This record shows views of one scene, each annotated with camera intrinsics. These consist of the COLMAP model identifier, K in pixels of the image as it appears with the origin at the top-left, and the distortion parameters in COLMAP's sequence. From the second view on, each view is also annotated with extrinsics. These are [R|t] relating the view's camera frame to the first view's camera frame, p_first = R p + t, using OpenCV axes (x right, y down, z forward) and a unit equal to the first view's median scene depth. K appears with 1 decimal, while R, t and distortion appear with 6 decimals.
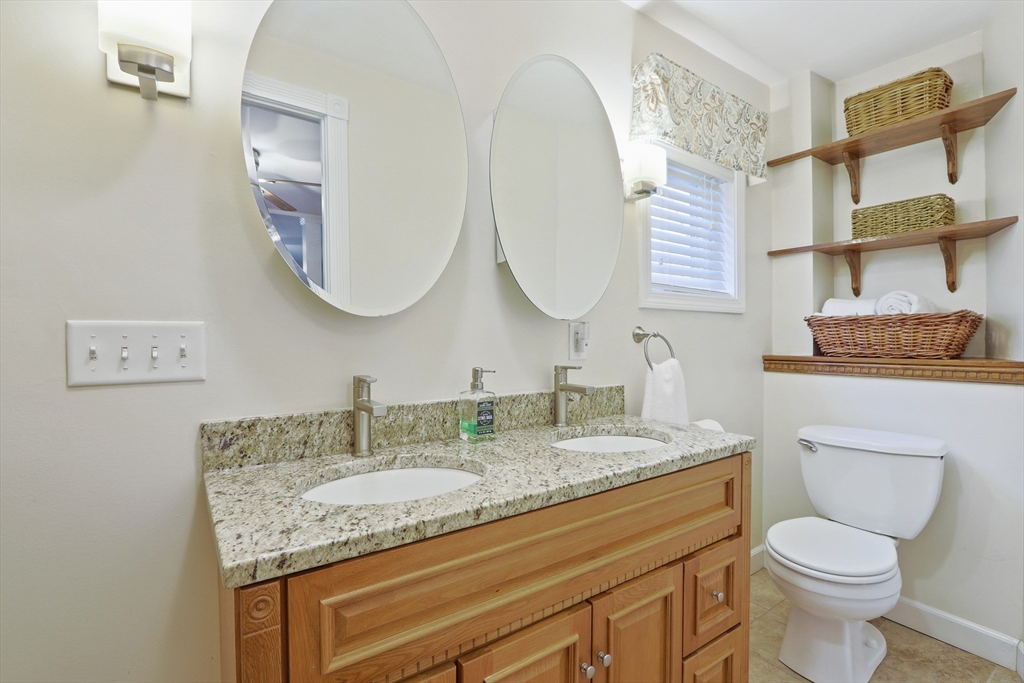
lens RADIAL K [[477.2, 0, 515.1], [0, 477.2, 342.5], [0, 0, 1]] dist [-0.005553, -0.000063]
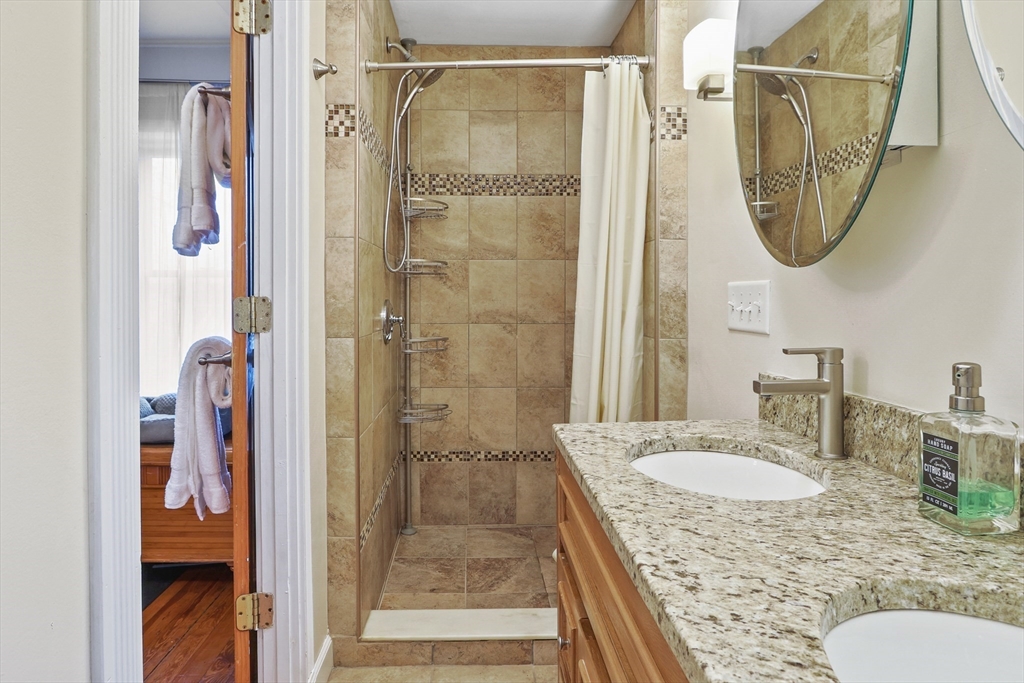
lens RADIAL K [[645.4, 0, 506.9], [0, 645.4, 298.5], [0, 0, 1]] dist [-0.001031, 0.000077]
pose [[-0.557123, 0.007125, -0.830400, 0.812198], [-0.005688, 0.999907, 0.012396, -0.015680], [0.830411, 0.011630, -0.557030, 1.198016]]
